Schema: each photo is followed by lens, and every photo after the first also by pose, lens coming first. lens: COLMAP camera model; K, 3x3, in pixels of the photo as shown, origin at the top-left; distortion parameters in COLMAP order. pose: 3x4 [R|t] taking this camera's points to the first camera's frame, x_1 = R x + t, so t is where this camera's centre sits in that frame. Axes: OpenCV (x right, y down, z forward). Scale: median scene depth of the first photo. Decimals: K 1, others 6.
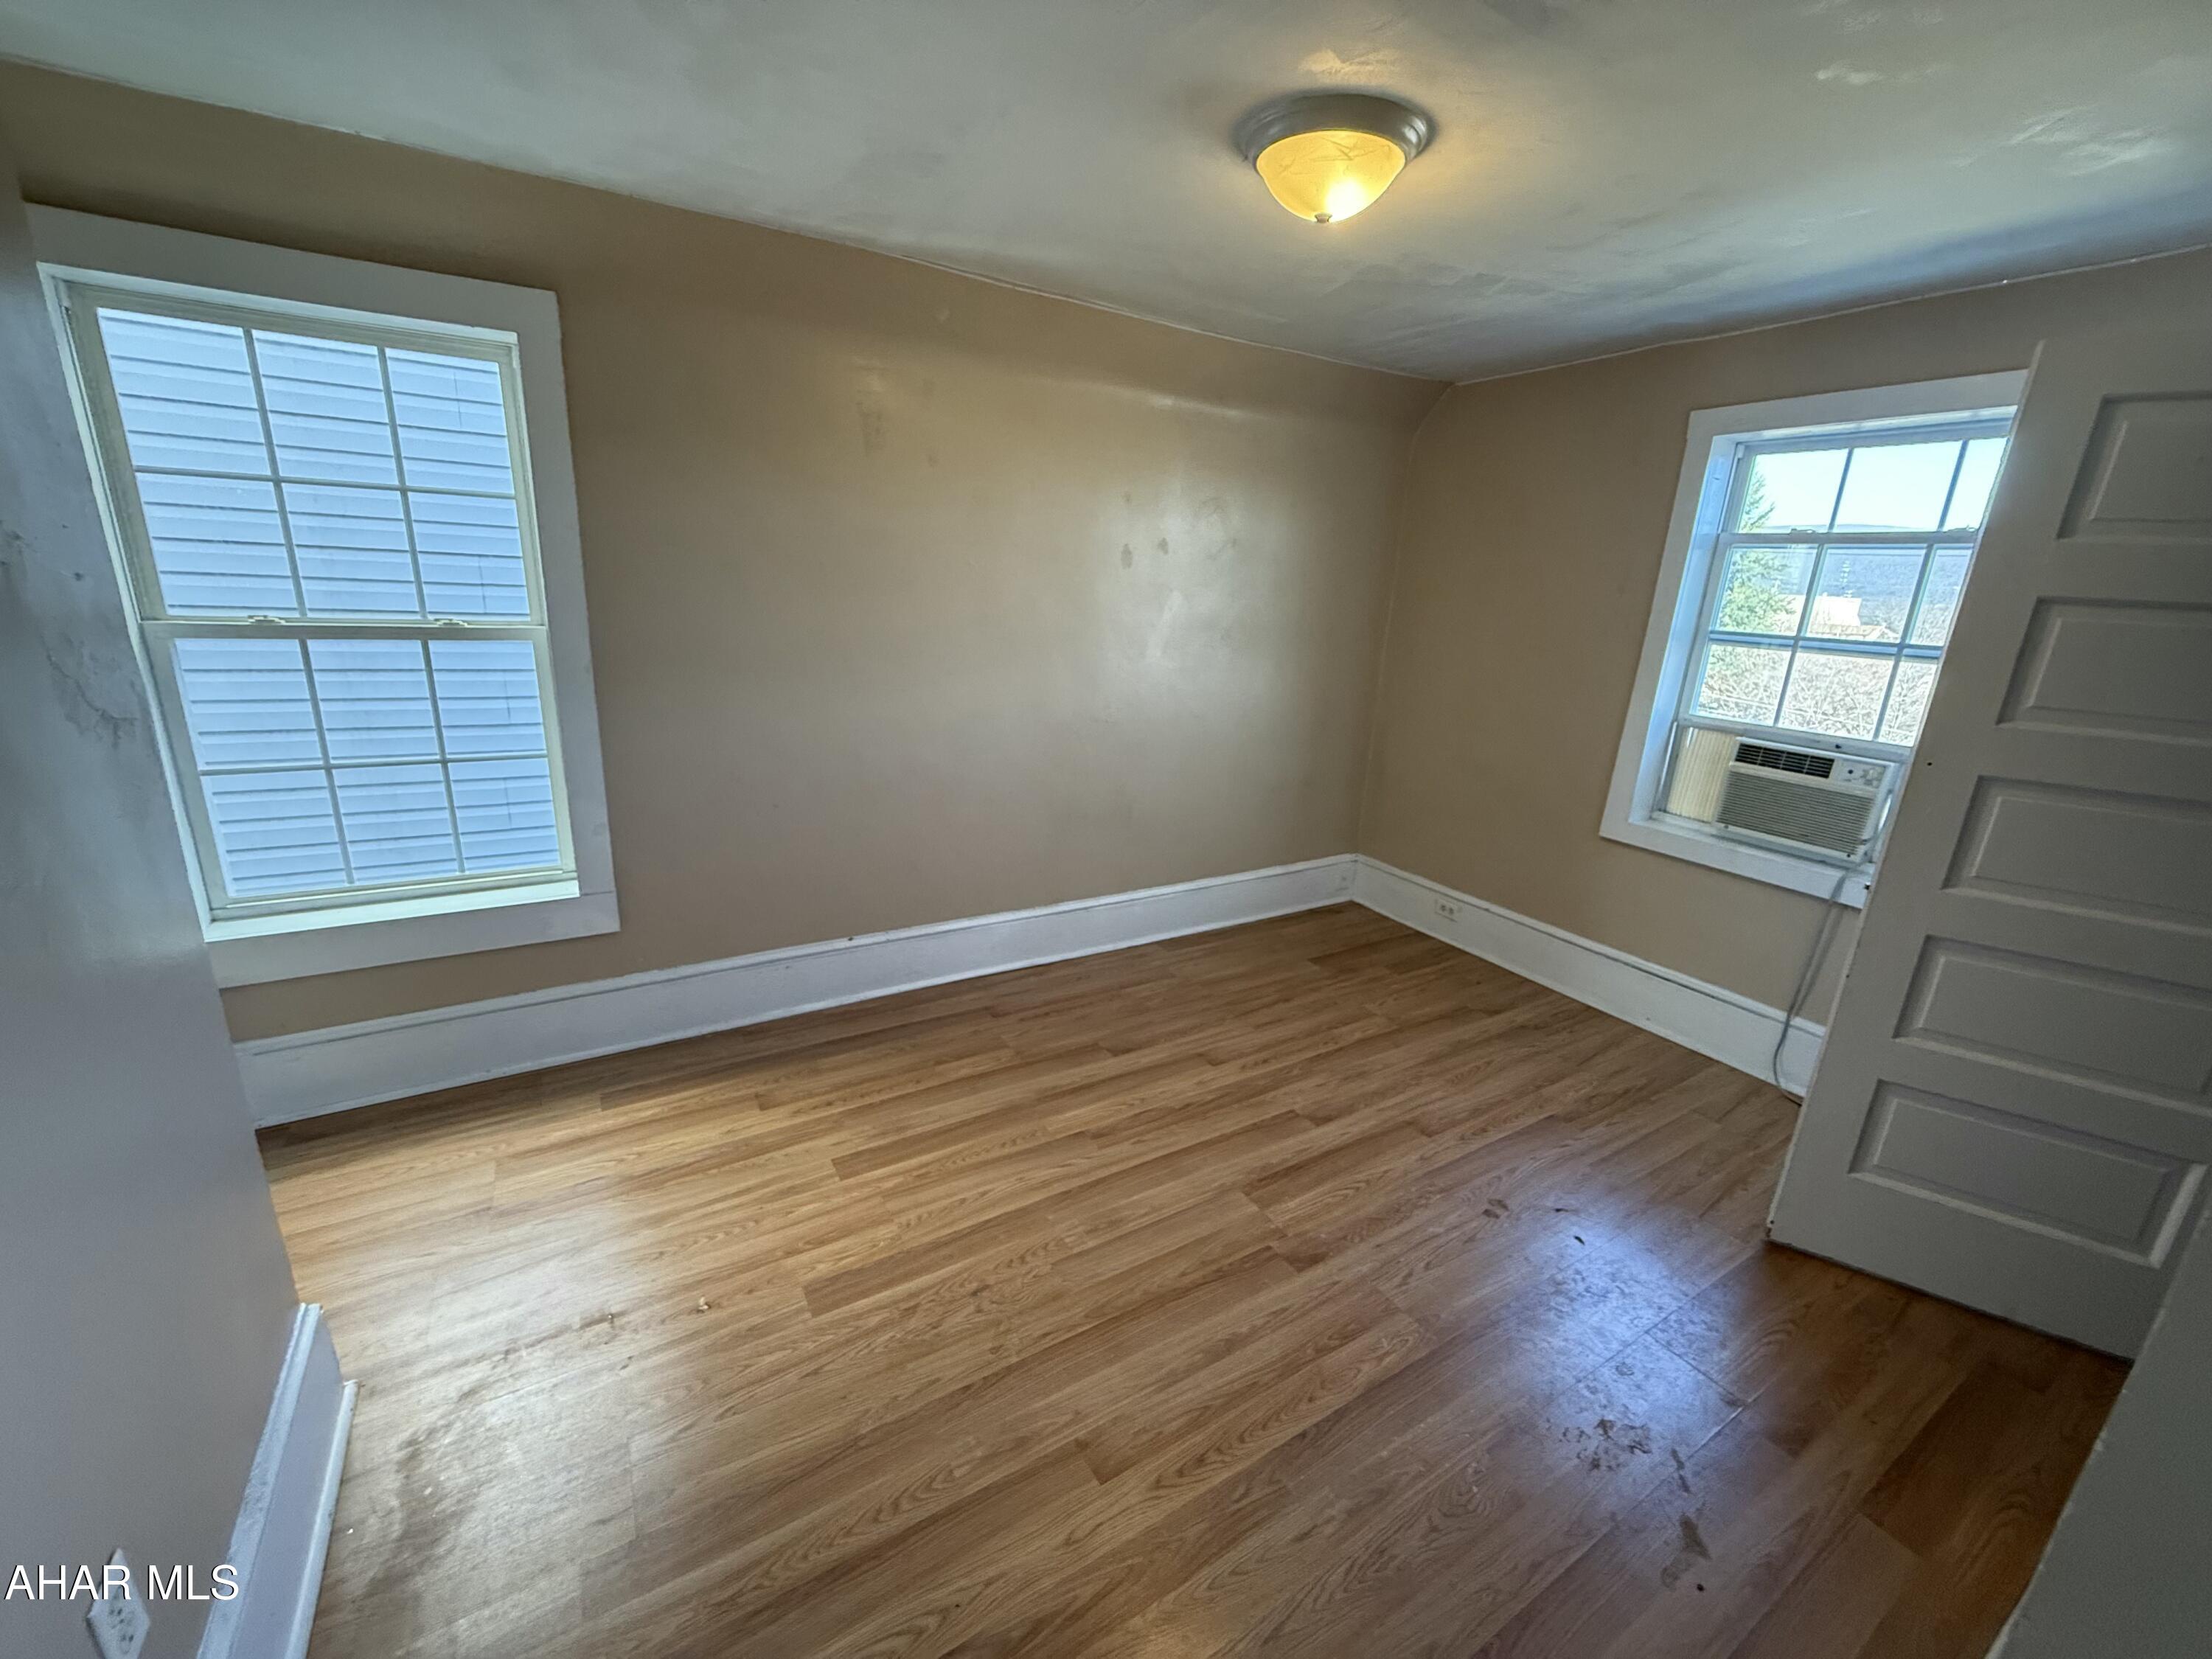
lens RADIAL K [[883.2, 0, 1104.7], [0, 883.2, 829.6], [0, 0, 1]] dist [0.001087, -0.000021]
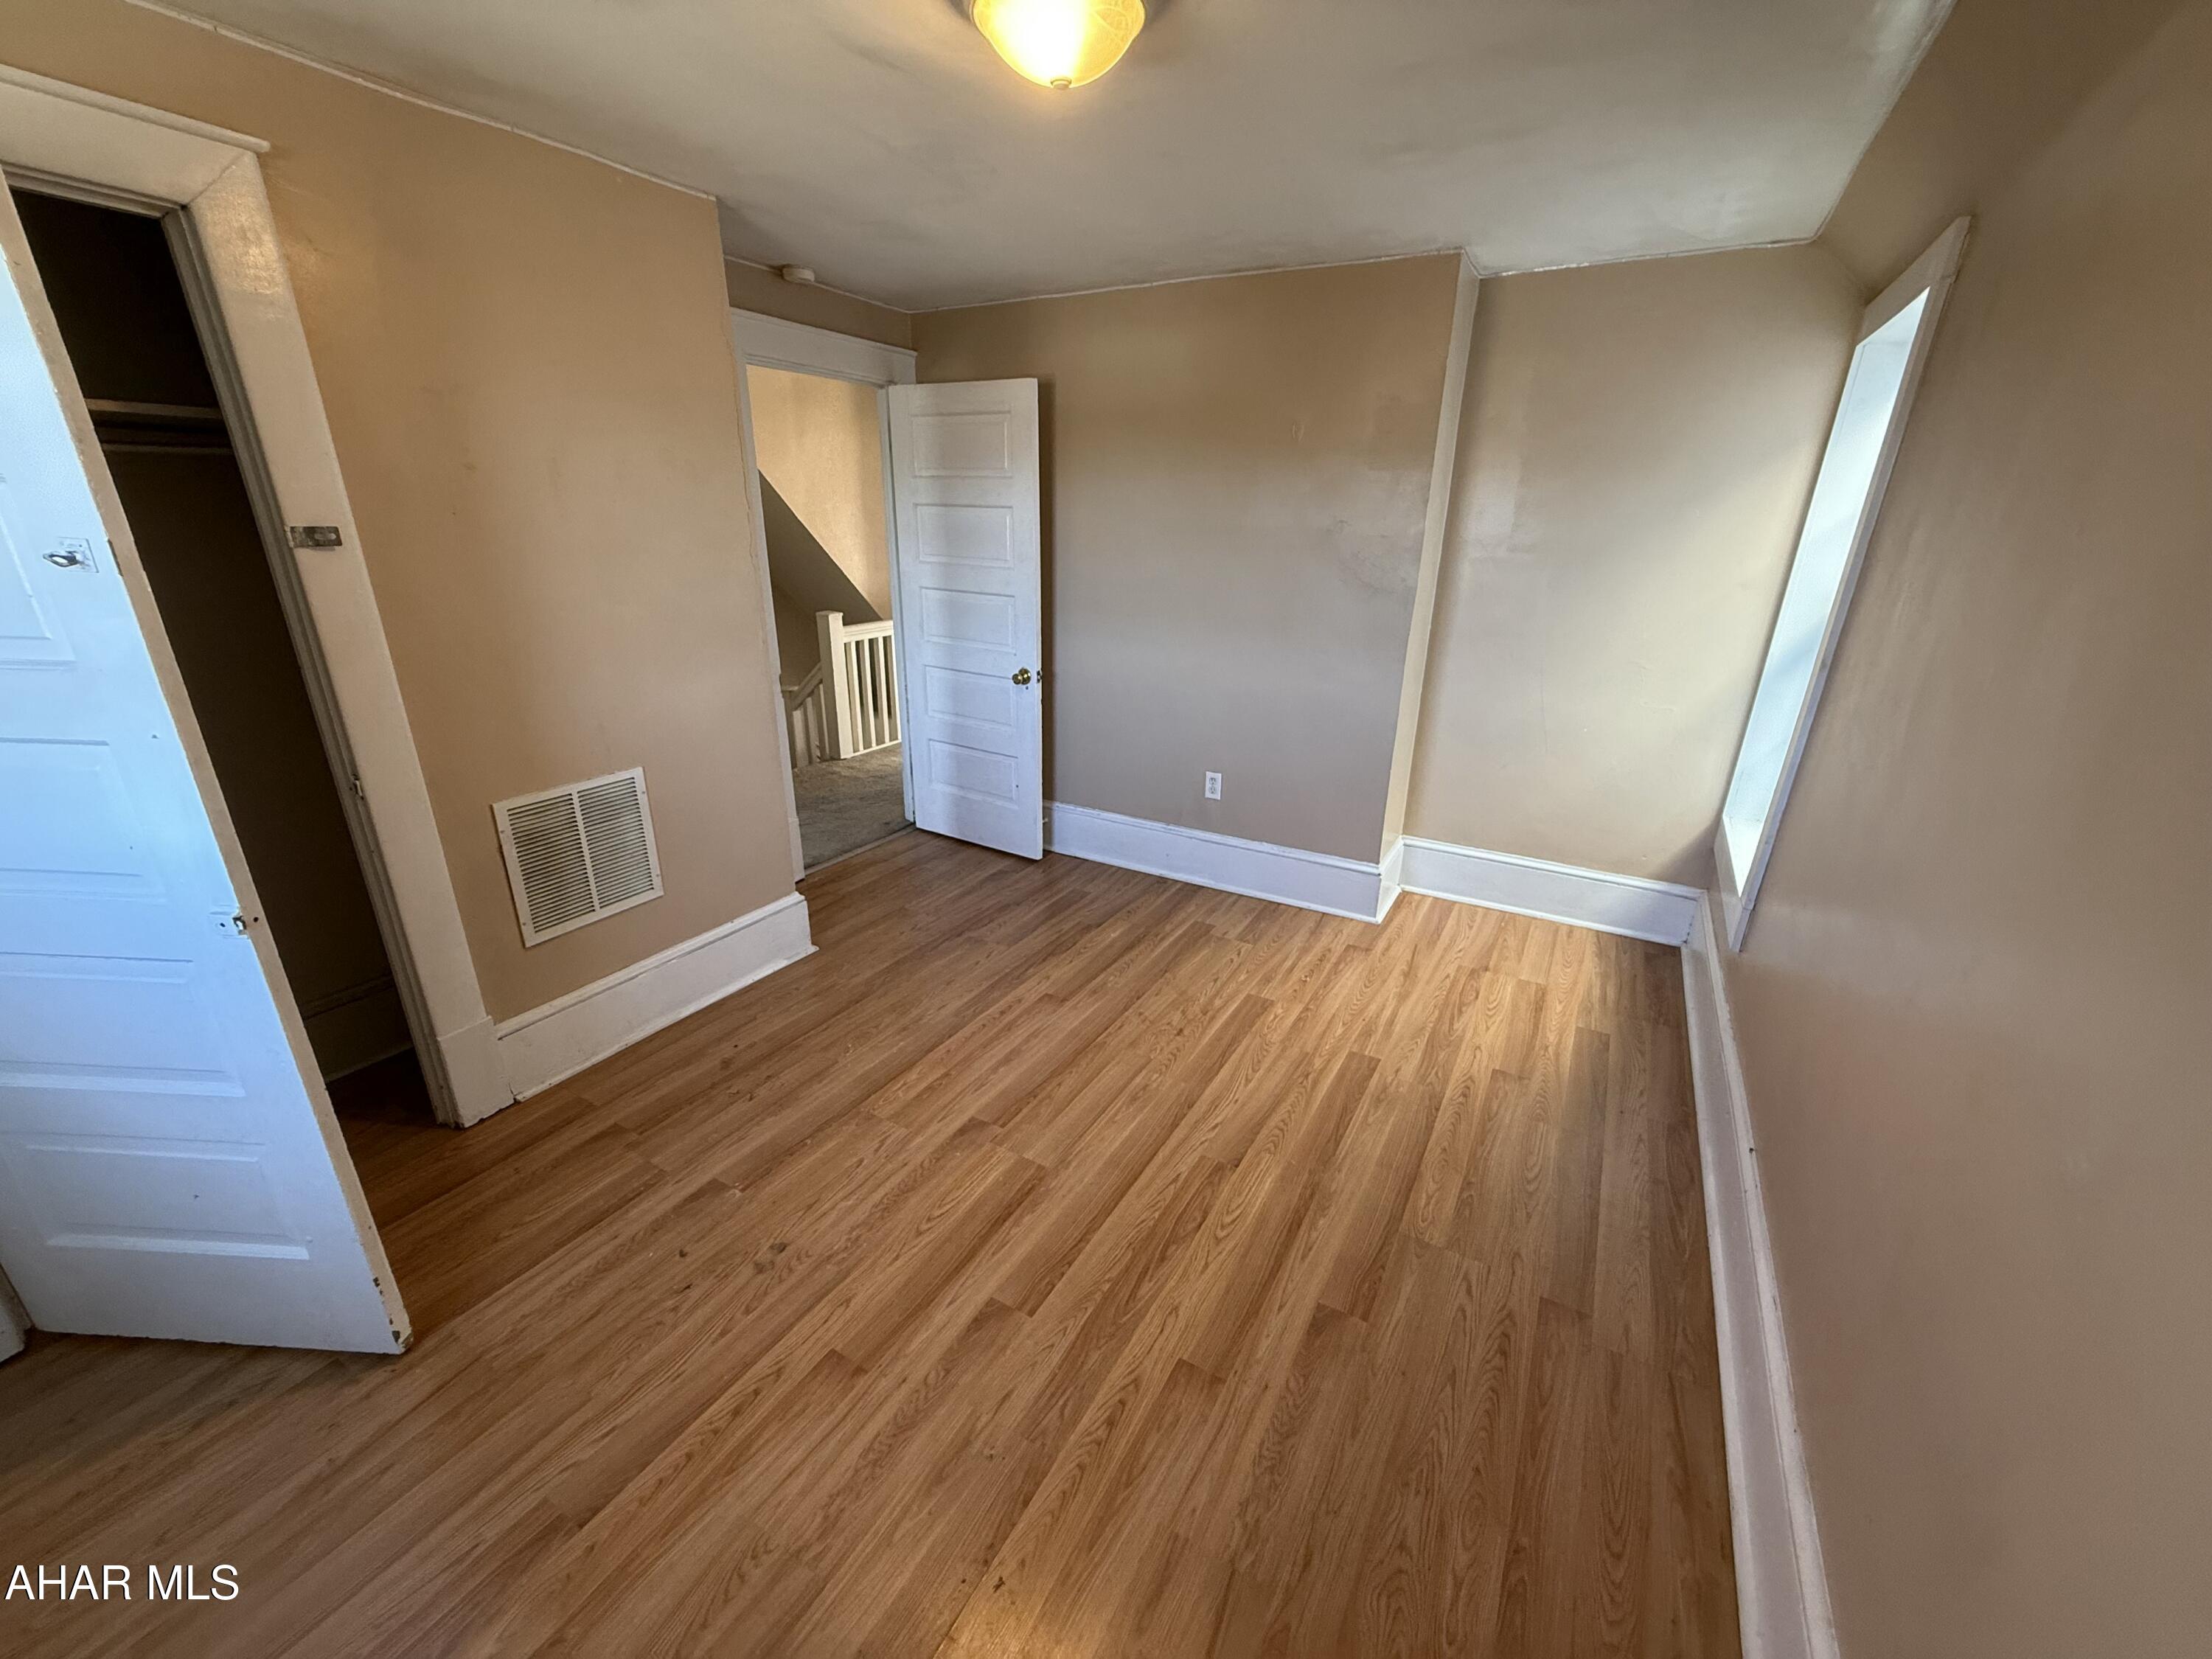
lens RADIAL K [[883.2, 0, 1101.1], [0, 883.2, 834.1], [0, 0, 1]] dist [0.001087, -0.000021]
pose [[-0.876791, 0.108584, -0.468451, 0.520646], [-0.190424, 0.816133, 0.545587, -0.425455], [0.441561, 0.567570, -0.694901, 1.510129]]
